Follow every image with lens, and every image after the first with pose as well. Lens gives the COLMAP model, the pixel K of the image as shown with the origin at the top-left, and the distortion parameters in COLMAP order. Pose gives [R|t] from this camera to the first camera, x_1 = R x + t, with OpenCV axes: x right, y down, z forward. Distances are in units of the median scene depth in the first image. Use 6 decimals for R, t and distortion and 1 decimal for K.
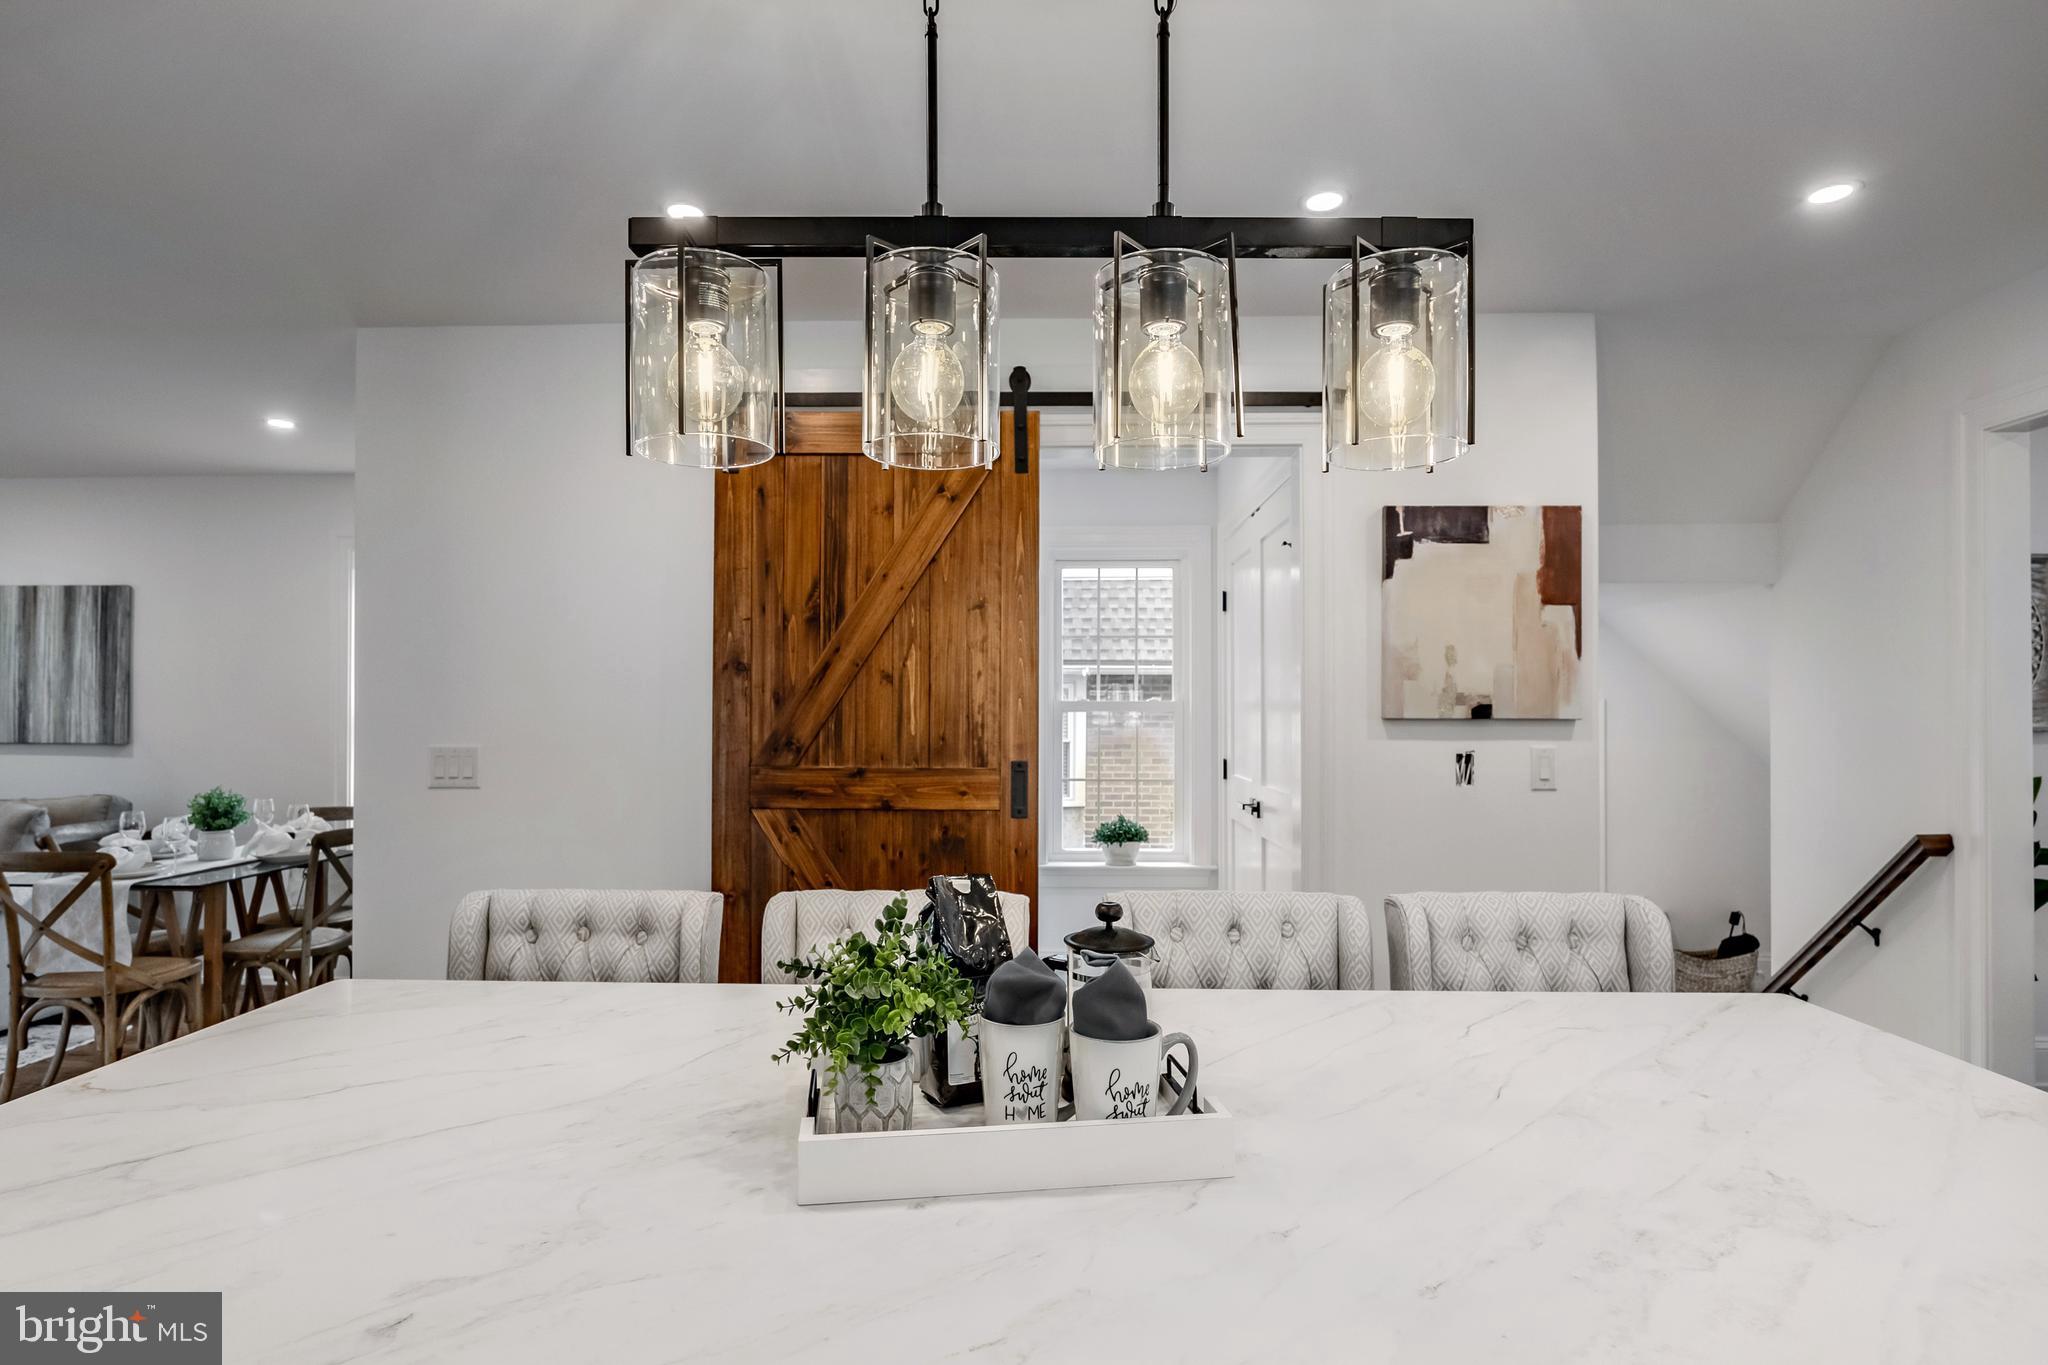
lens RADIAL K [[1064.9, 0, 1024.9], [0, 1064.9, 701.8], [0, 0, 1]] dist [-0.003497, -0.000300]
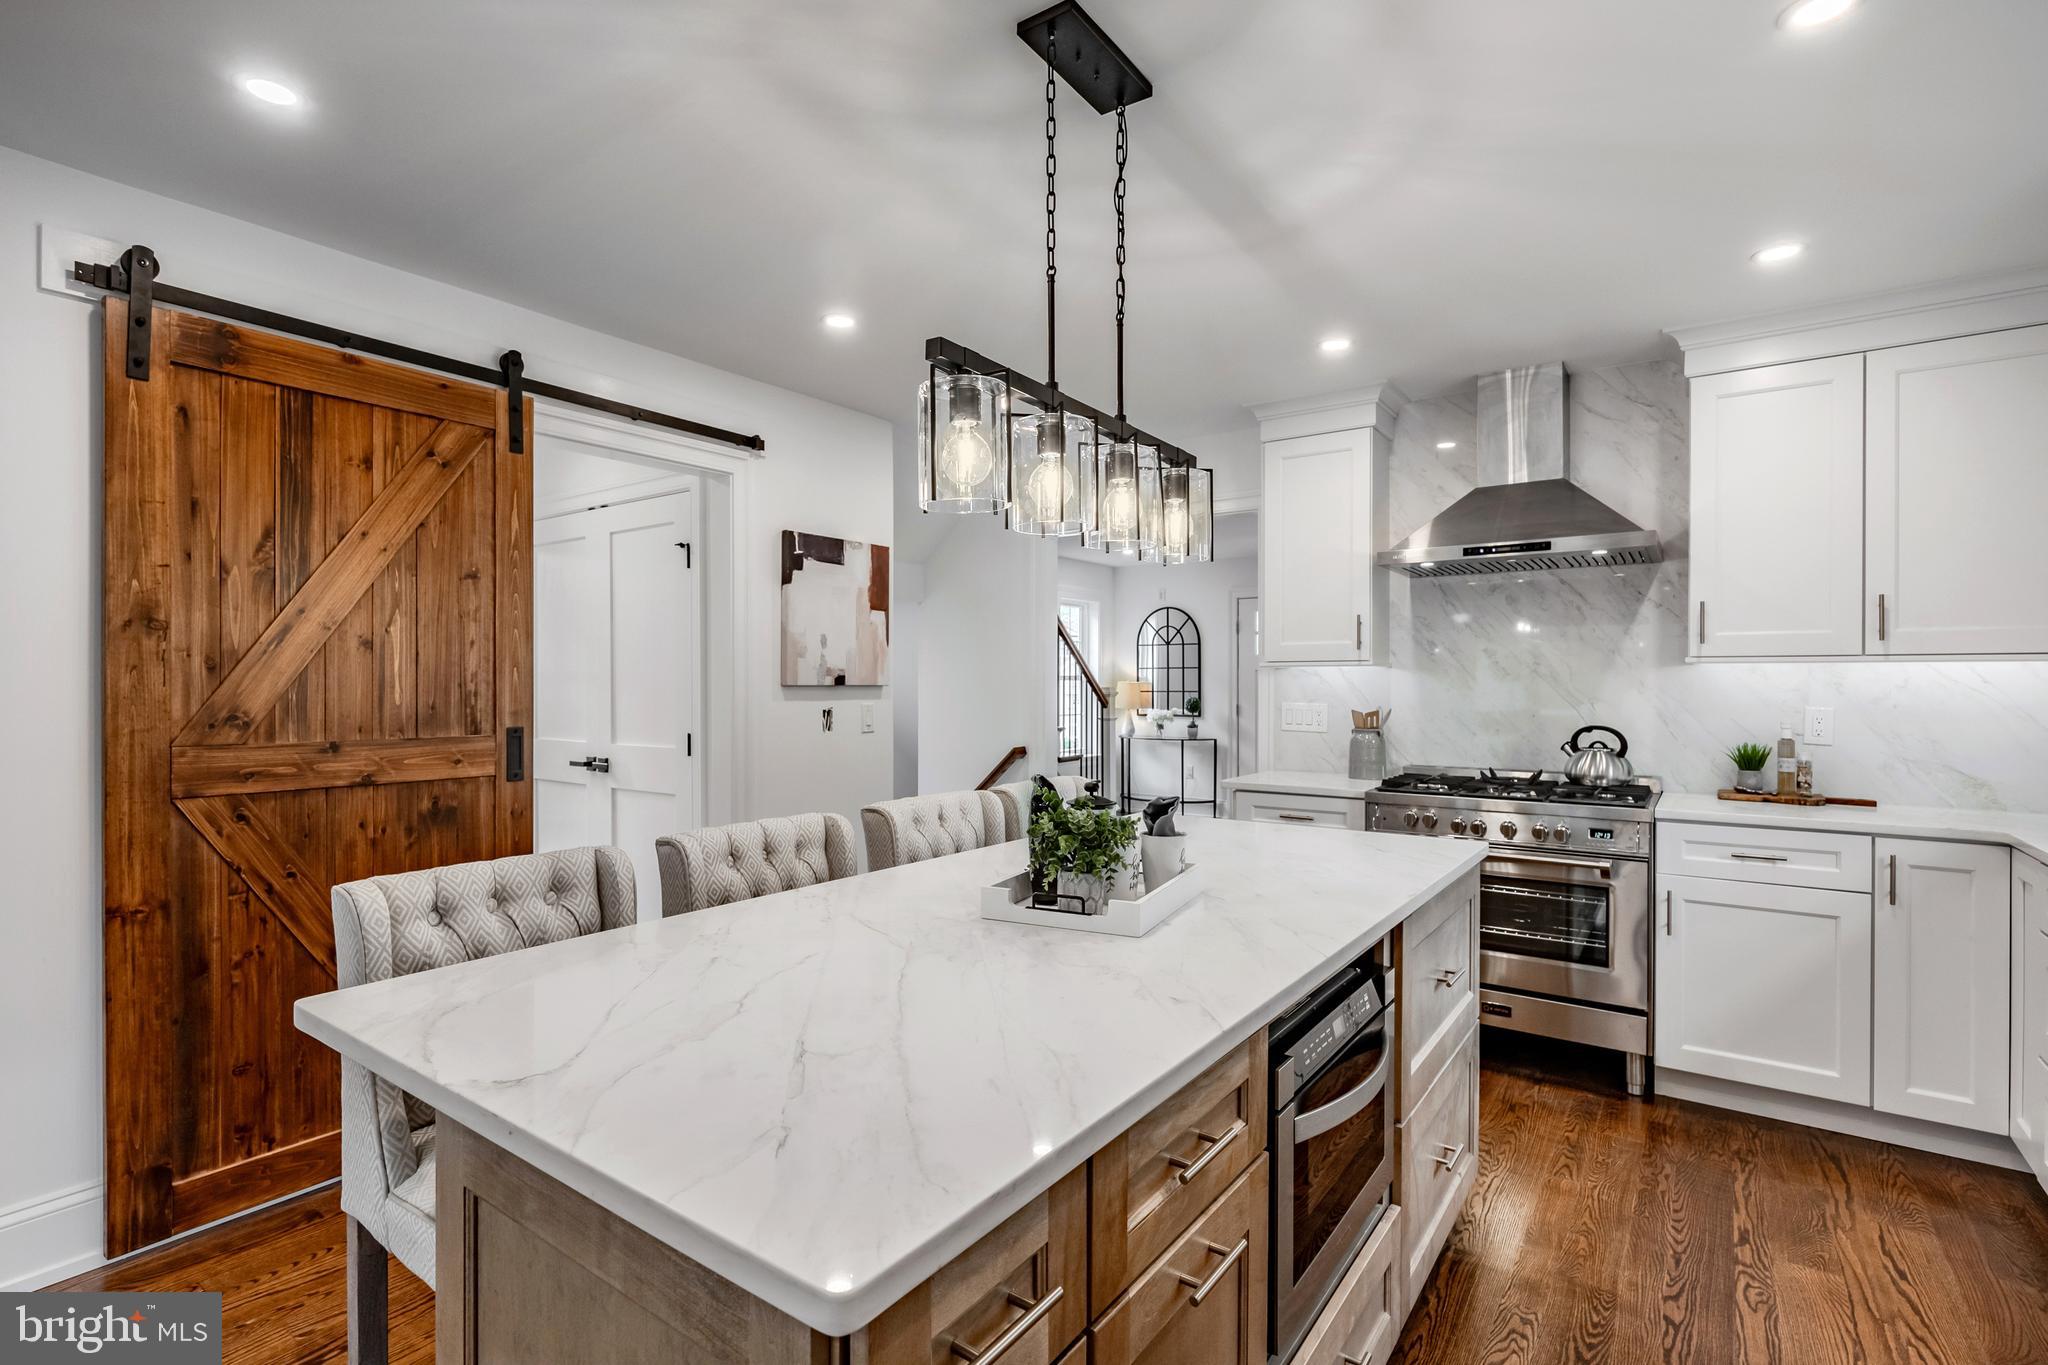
lens RADIAL K [[927.2, 0, 1063.6], [0, 927.2, 666.5], [0, 0, 1]] dist [0.003980, 0.000413]
pose [[0.556919, 0.013110, 0.830463, -0.462745], [-0.013524, 0.999886, -0.006716, -0.005484], [-0.830456, -0.007491, 0.557033, 0.038920]]
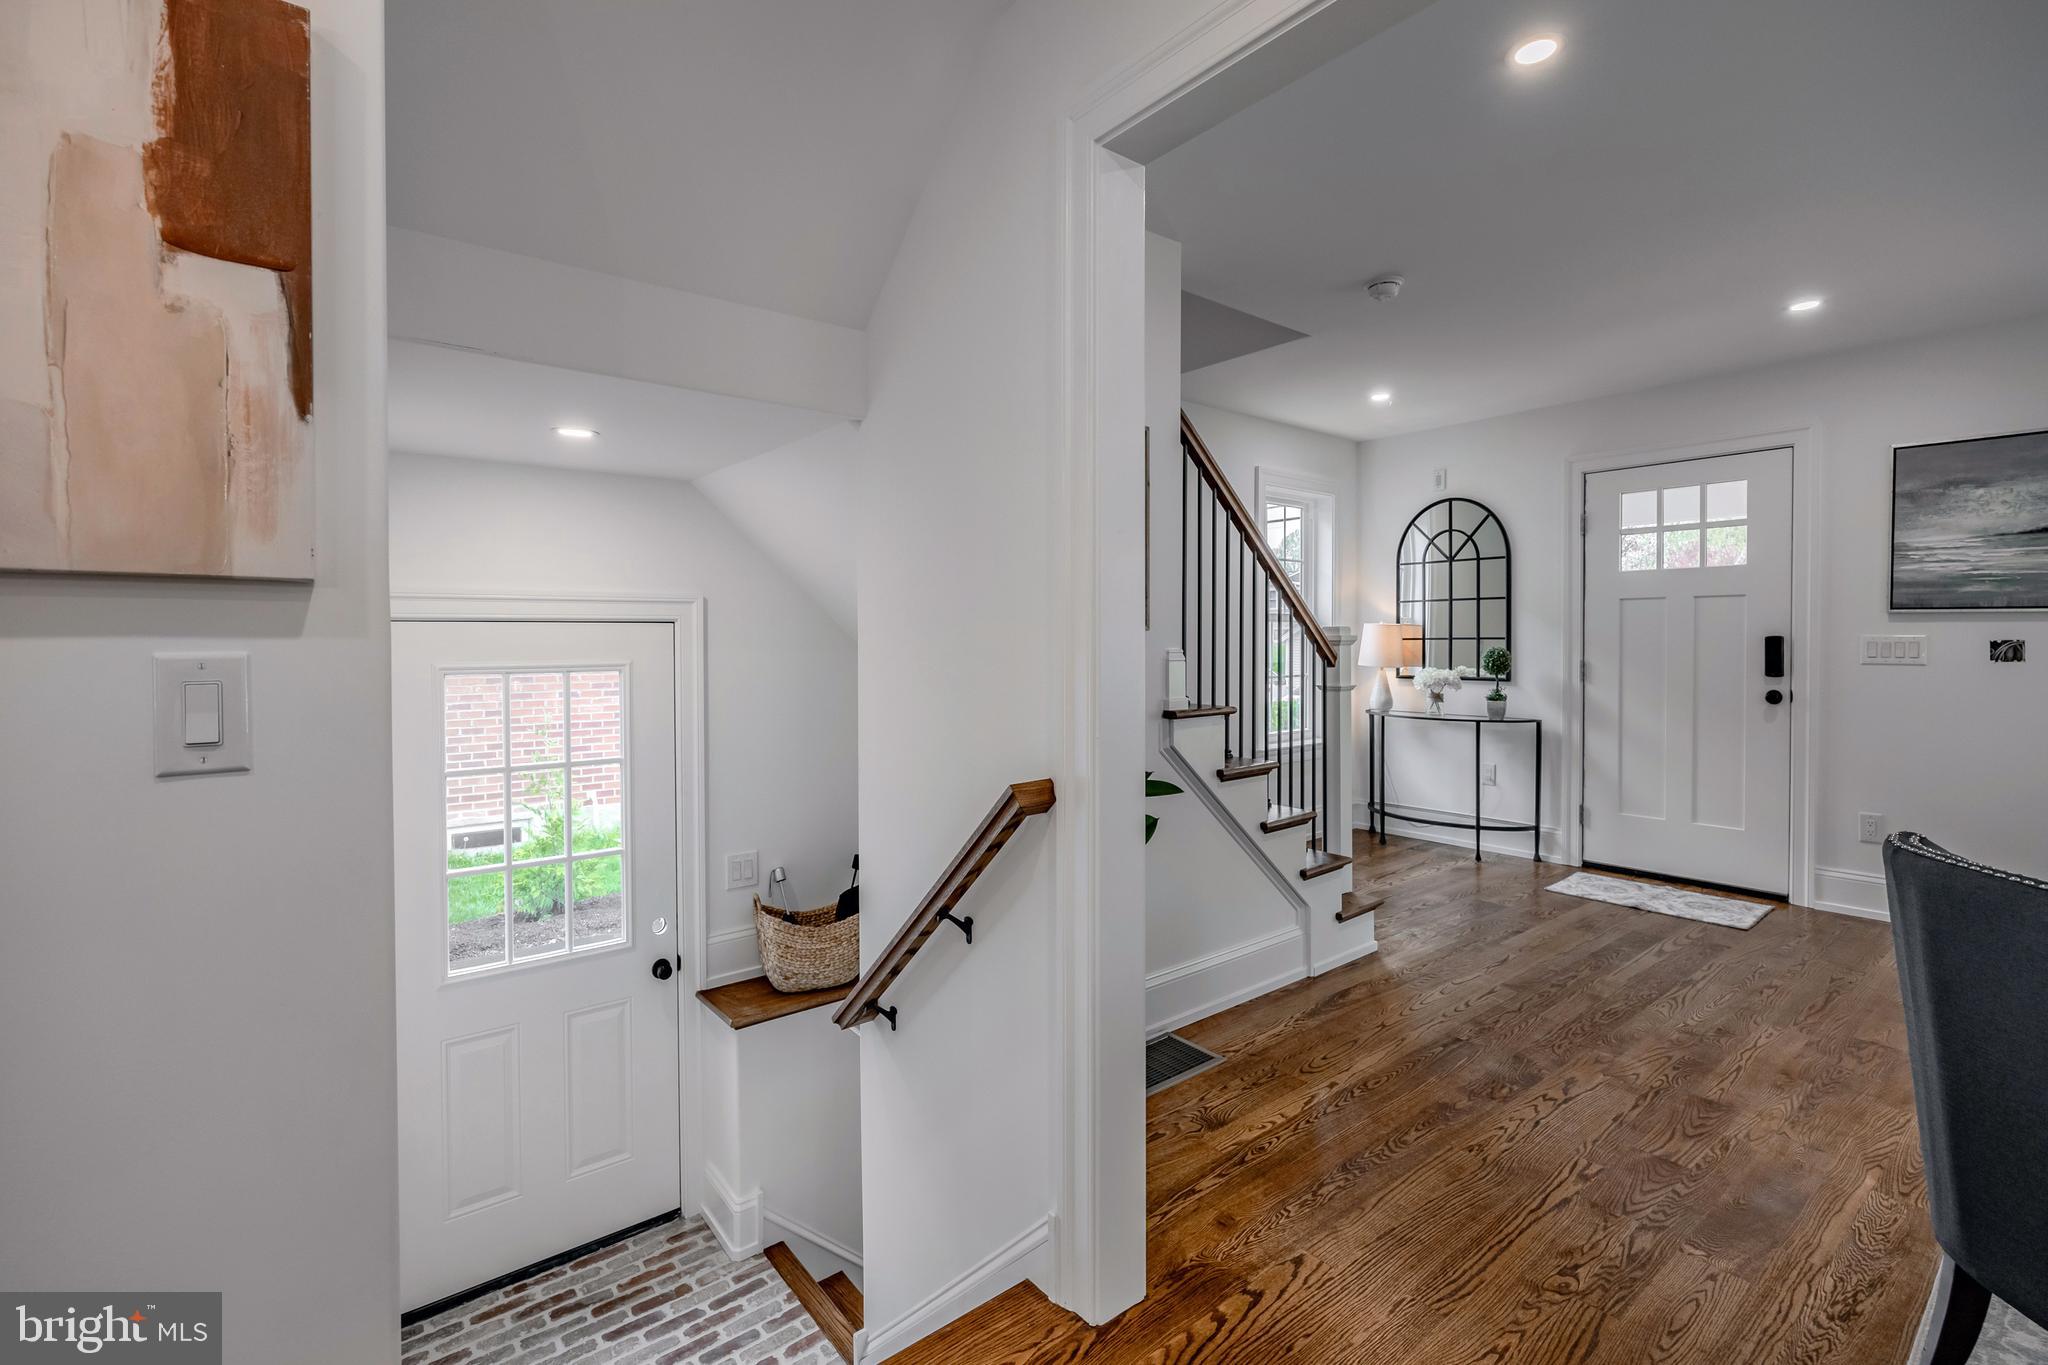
lens RADIAL K [[960.3, 0, 1067.5], [0, 960.3, 653.1], [0, 0, 1]] dist [-0.001053, -0.000332]
pose [[0.747732, -0.015065, 0.663830, 0.506258], [-0.005846, 0.999554, 0.029270, 0.031500], [-0.663975, -0.025767, 0.747310, 0.575203]]
